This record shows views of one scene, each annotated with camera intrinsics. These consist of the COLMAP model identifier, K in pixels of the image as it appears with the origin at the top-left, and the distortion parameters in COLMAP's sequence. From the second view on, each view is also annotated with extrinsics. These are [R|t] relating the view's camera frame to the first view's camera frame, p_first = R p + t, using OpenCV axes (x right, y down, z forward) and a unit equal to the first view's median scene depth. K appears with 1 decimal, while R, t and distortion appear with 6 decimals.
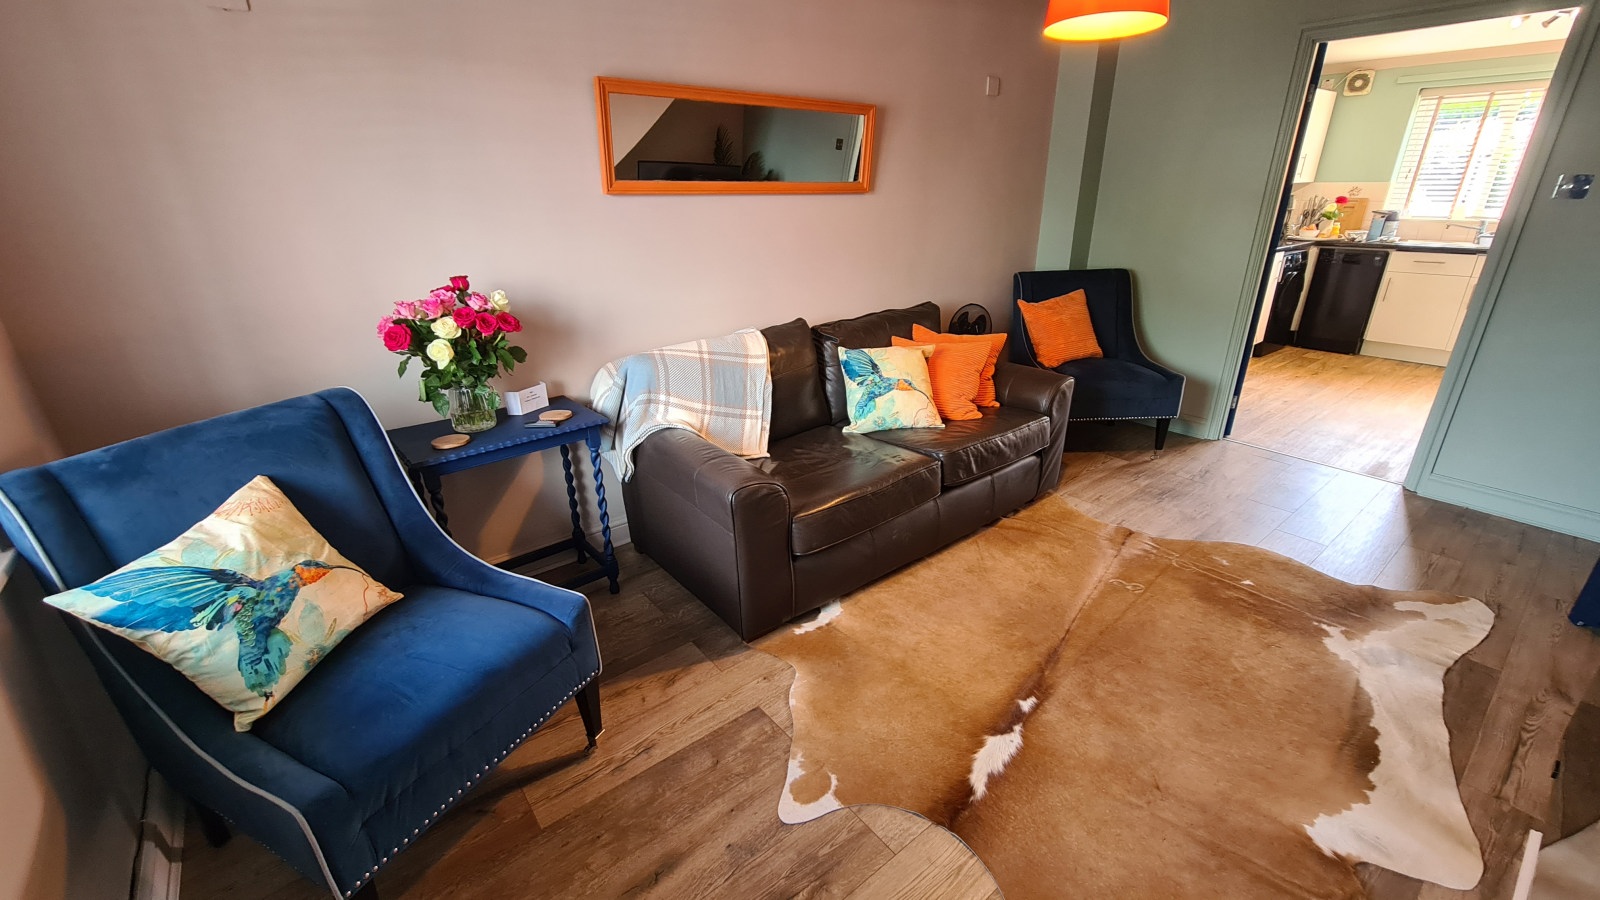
lens RADIAL K [[661.1, 0, 808.5], [0, 661.1, 449.4], [0, 0, 1]] dist [0.000837, -0.000640]
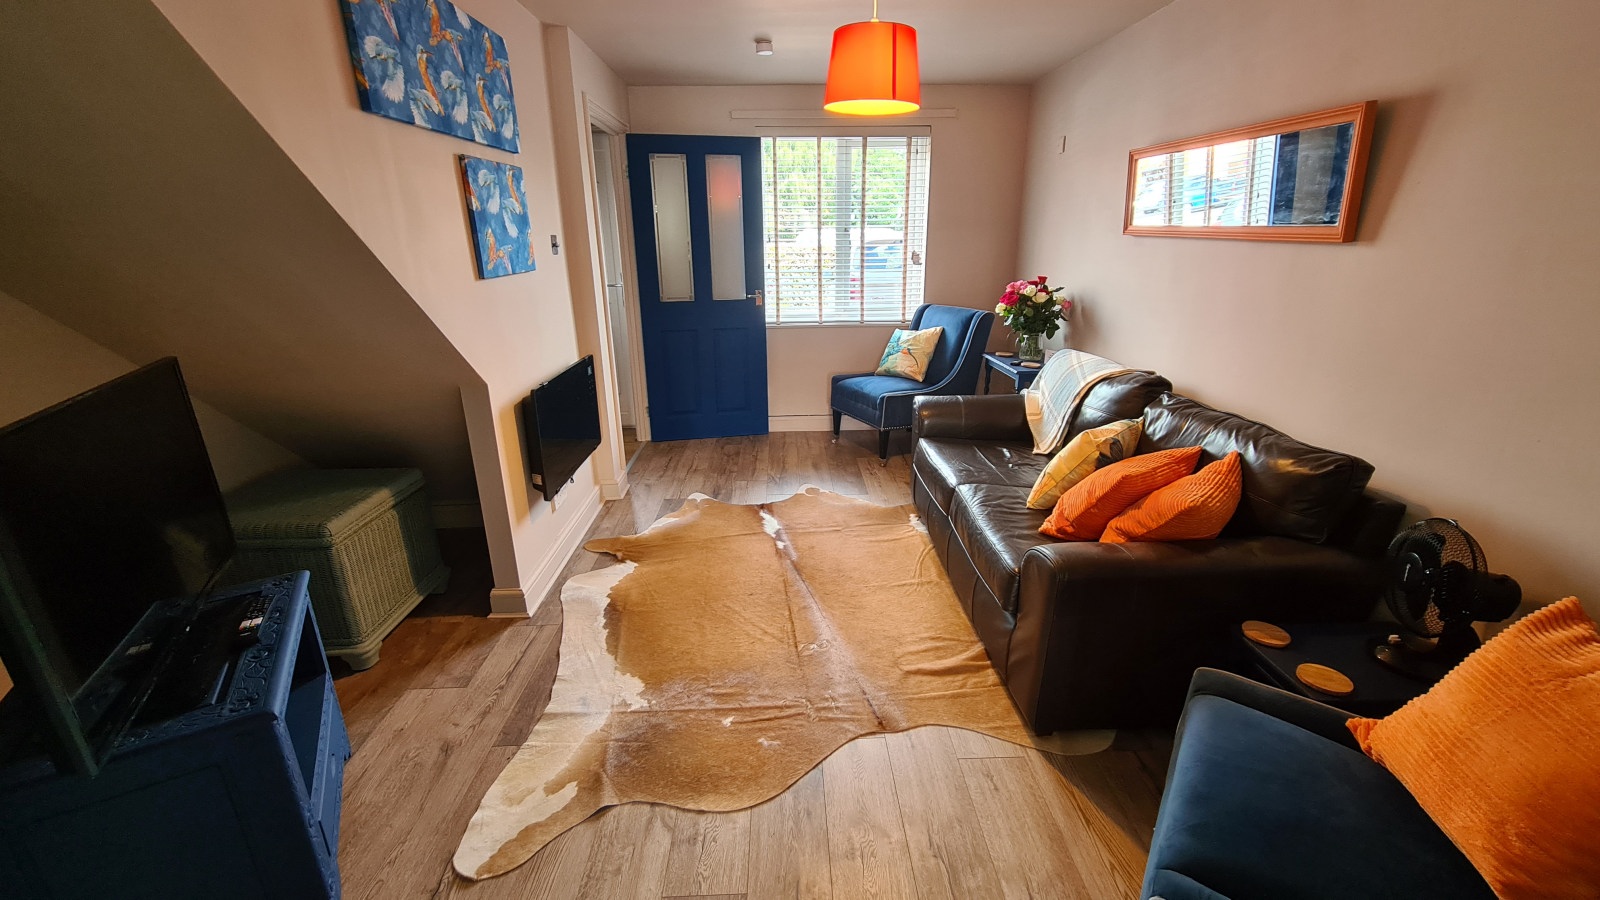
lens RADIAL K [[661.1, 0, 804.6], [0, 661.1, 449.9], [0, 0, 1]] dist [0.000837, -0.000640]
pose [[-0.604437, 0.264385, -0.751503, 1.593186], [-0.283033, 0.810517, 0.512790, -0.719411], [0.744680, 0.522649, -0.415077, 1.742164]]
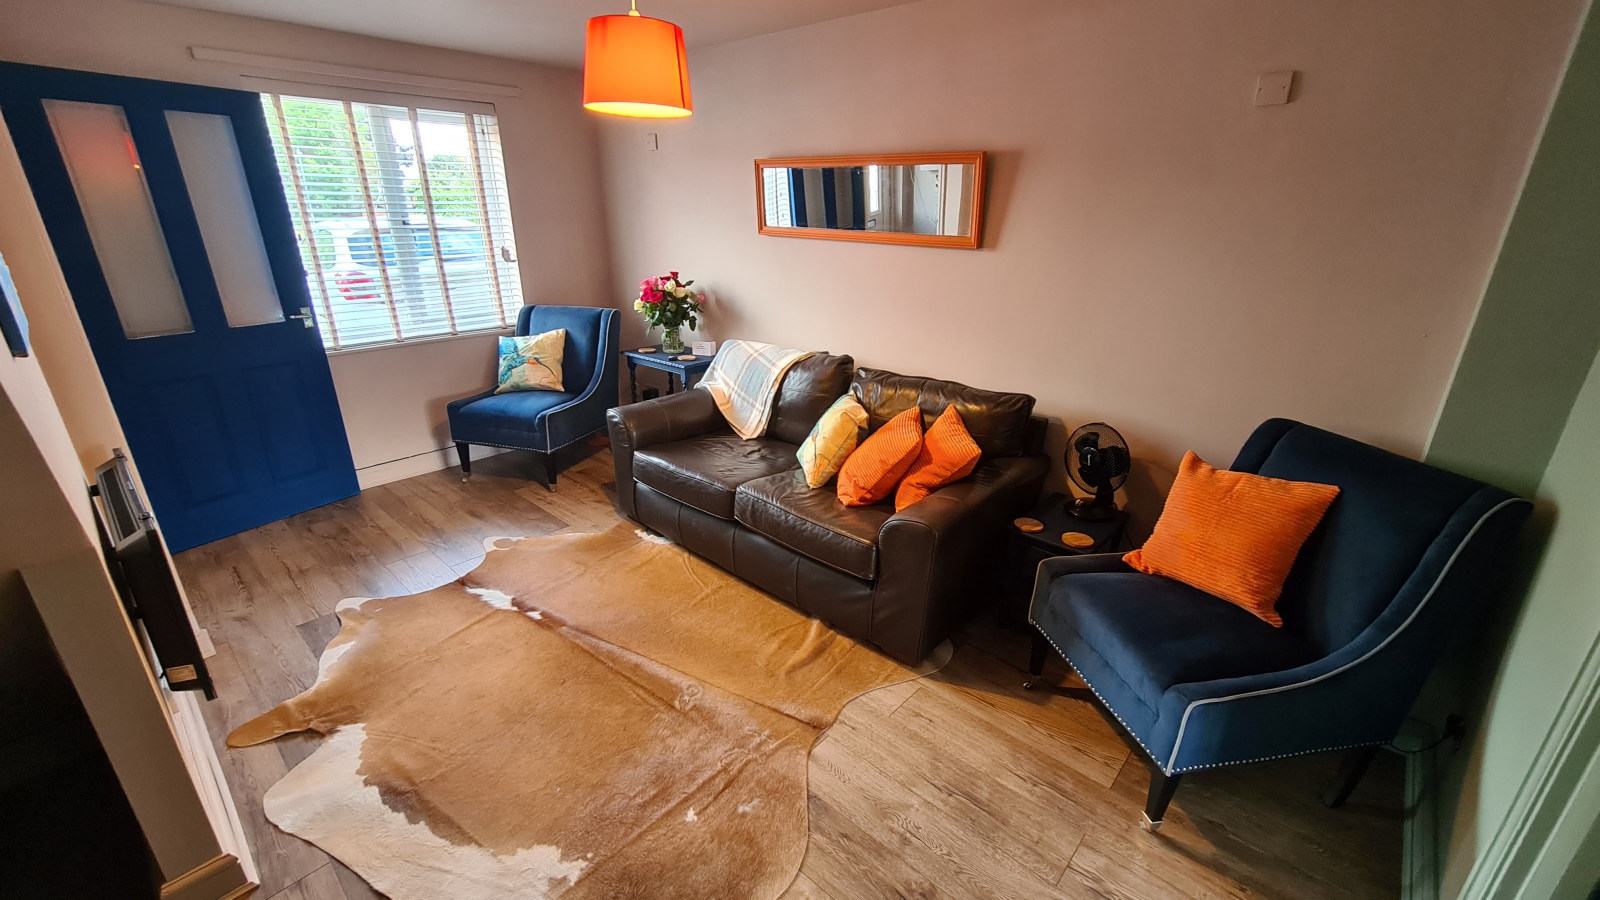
lens RADIAL K [[661.1, 0, 810.0], [0, 661.1, 449.2], [0, 0, 1]] dist [0.000837, -0.000640]
pose [[0.155621, 0.354559, -0.921993, 1.696148], [-0.376700, 0.884133, 0.276417, -0.554607], [0.913170, 0.304298, 0.271152, 1.136213]]
